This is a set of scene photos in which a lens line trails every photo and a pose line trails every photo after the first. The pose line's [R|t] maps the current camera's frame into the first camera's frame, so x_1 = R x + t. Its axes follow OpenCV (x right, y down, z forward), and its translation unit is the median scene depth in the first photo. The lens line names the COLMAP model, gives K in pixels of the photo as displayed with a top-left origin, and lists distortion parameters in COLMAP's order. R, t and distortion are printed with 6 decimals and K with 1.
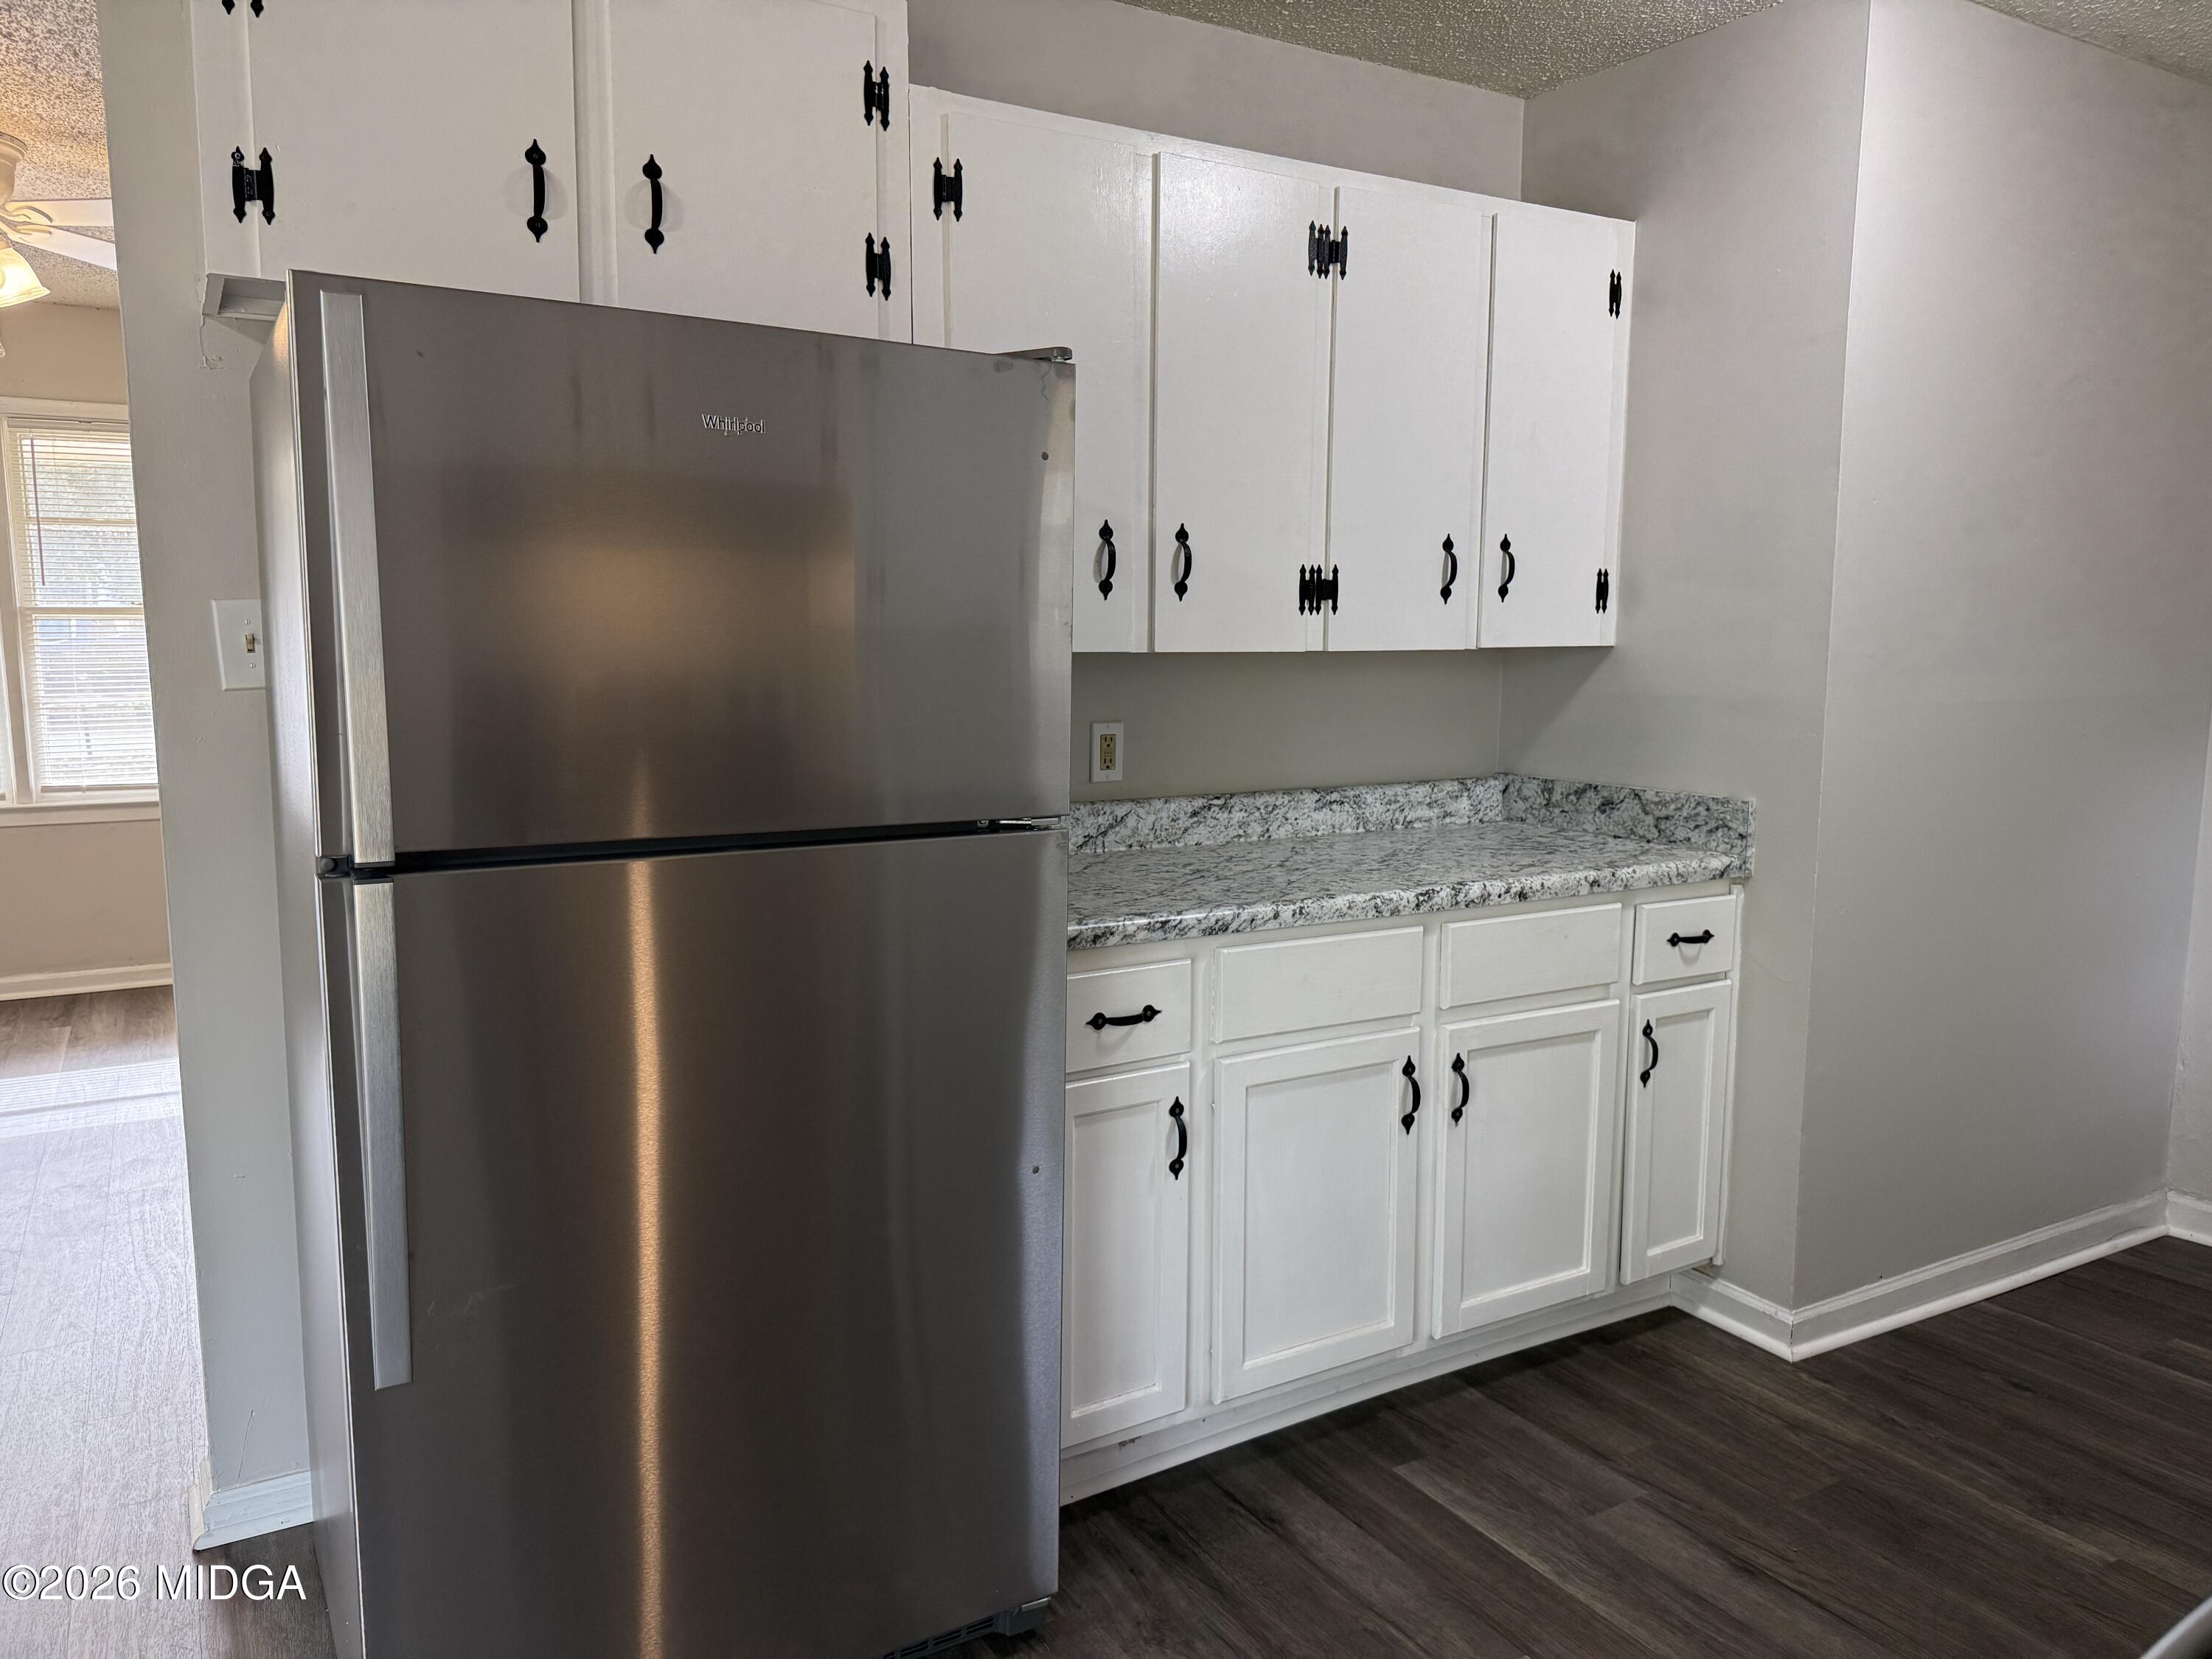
lens RADIAL K [[1561.6, 0, 1106.0], [0, 1561.6, 829.5], [0, 0, 1]] dist [0.017558, -0.022207]
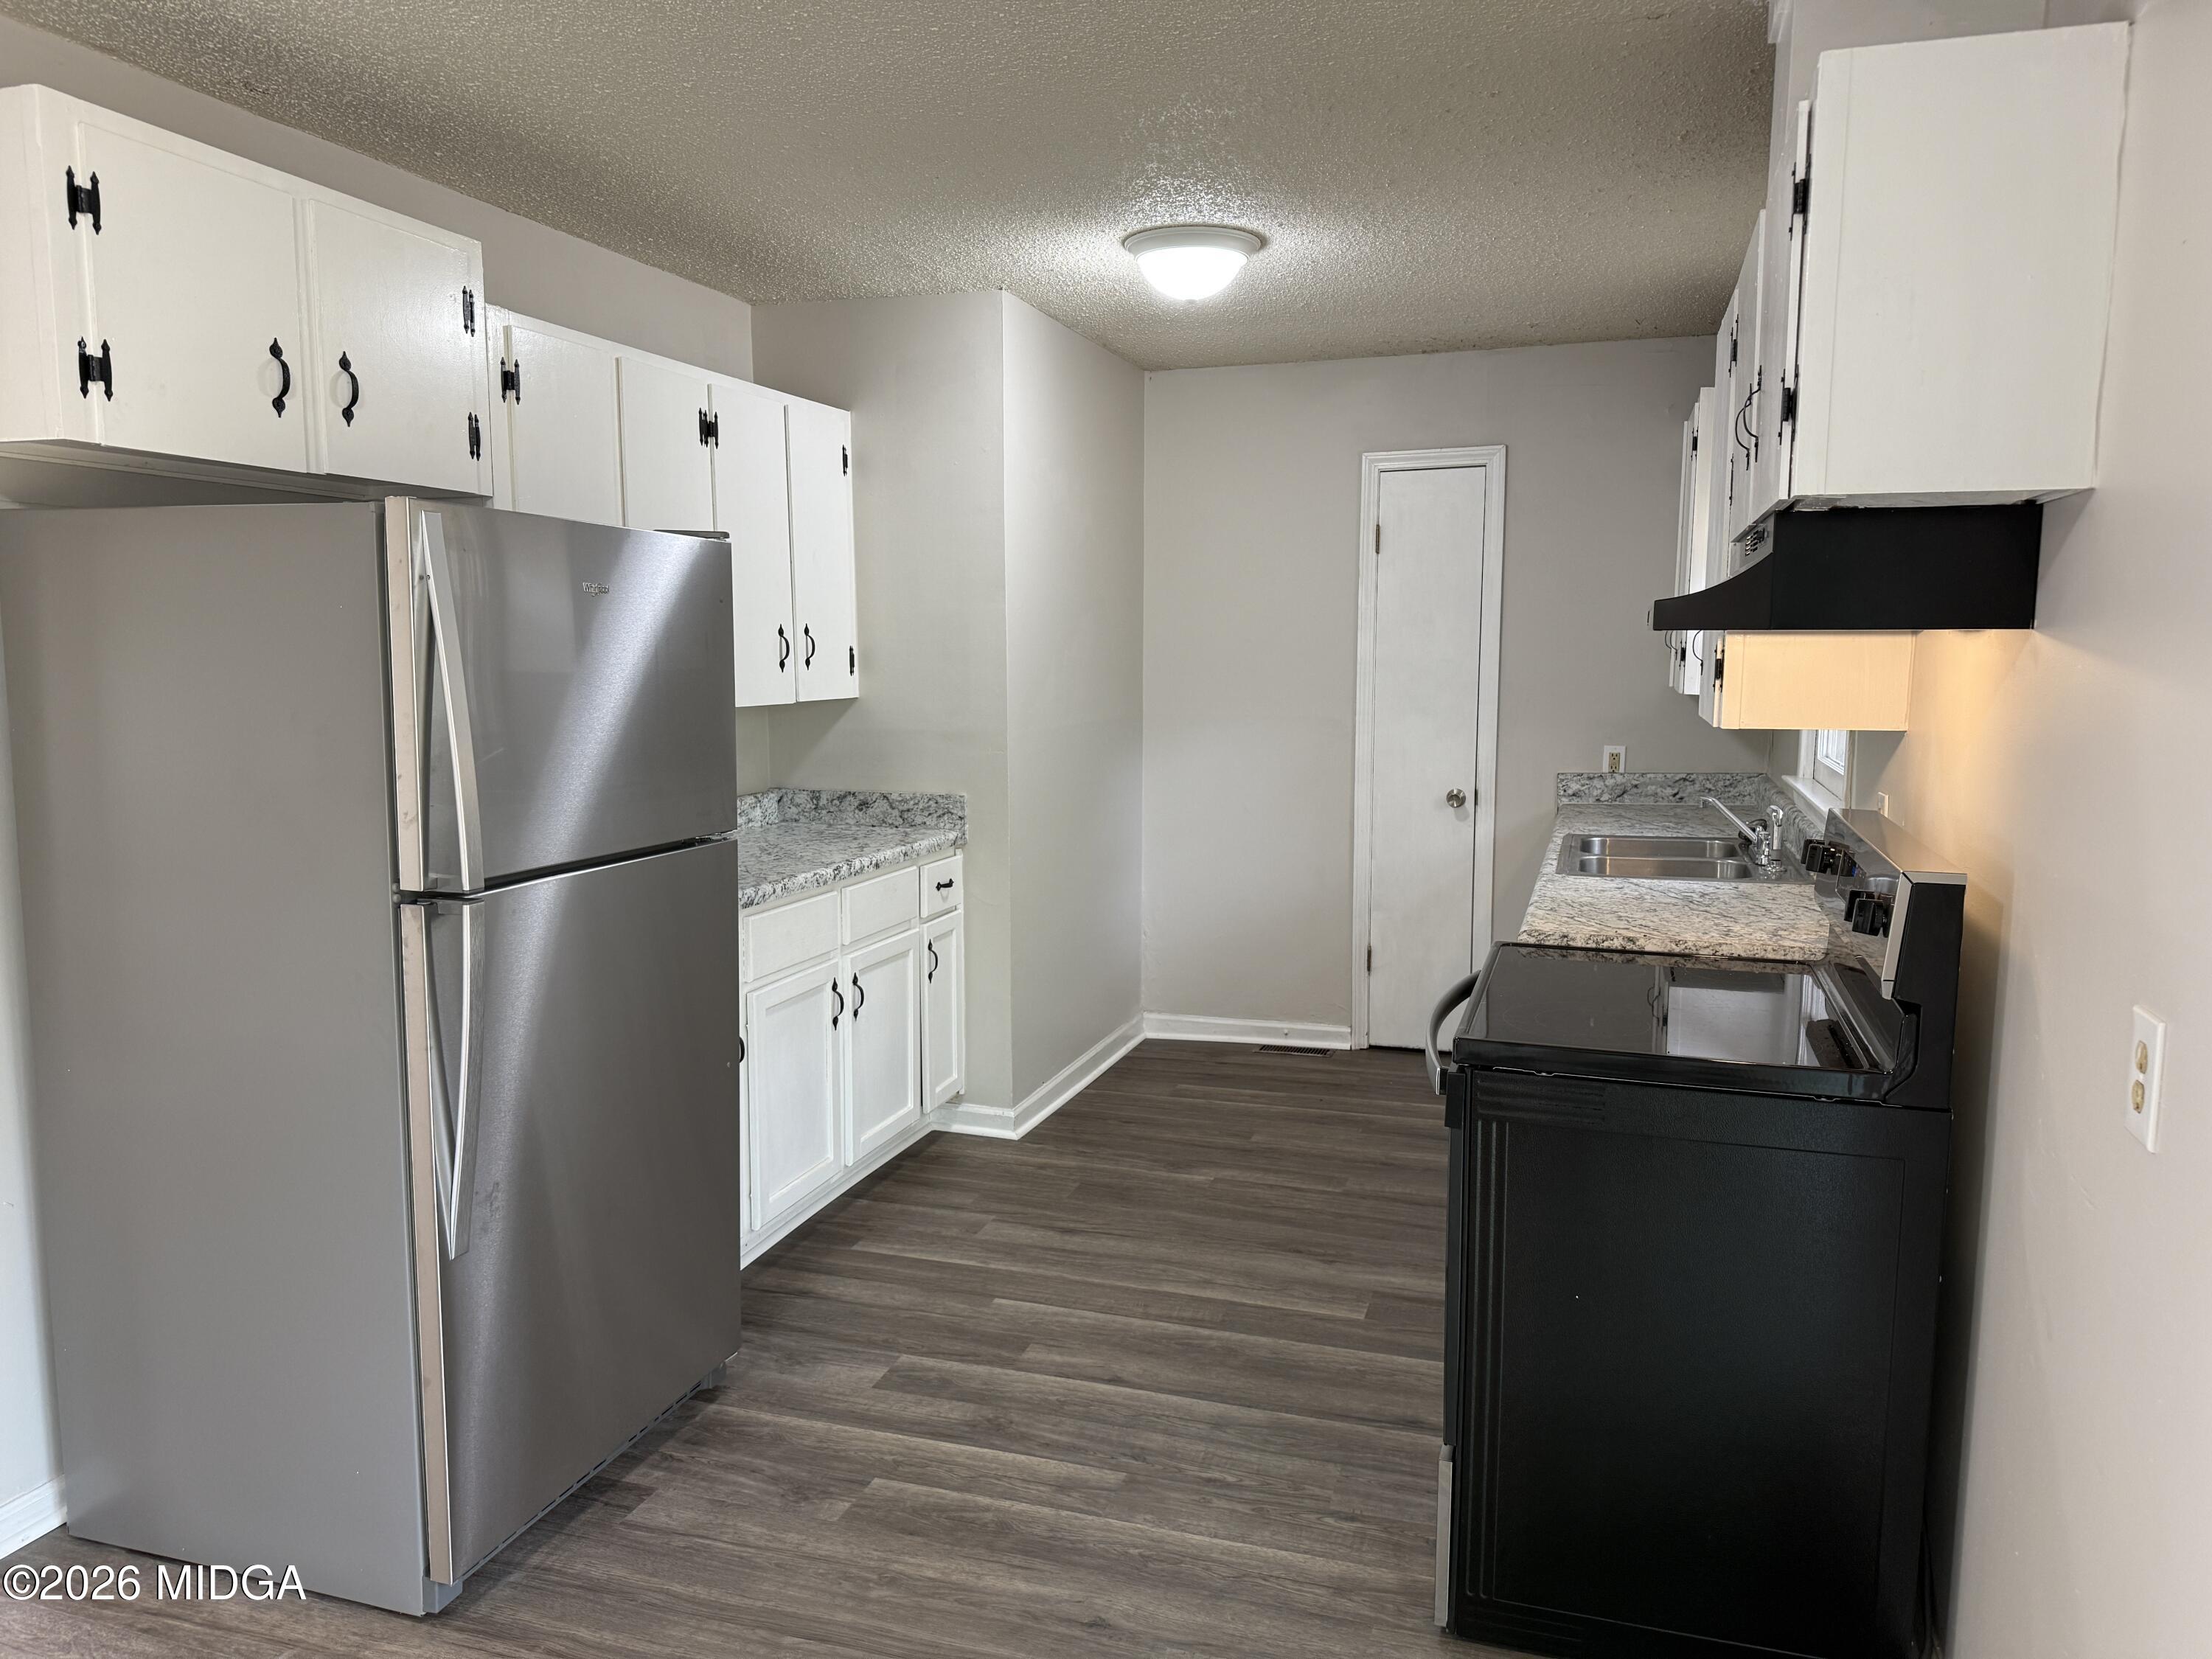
lens RADIAL K [[1541.2, 0, 1106.0], [0, 1541.2, 829.5], [0, 0, 1]] dist [0.102580, -0.180380]
pose [[0.748136, -0.081766, 0.658488, -0.531306], [0.085172, 0.996003, 0.026908, -0.013958], [-0.658056, 0.035954, 0.752110, -0.278553]]
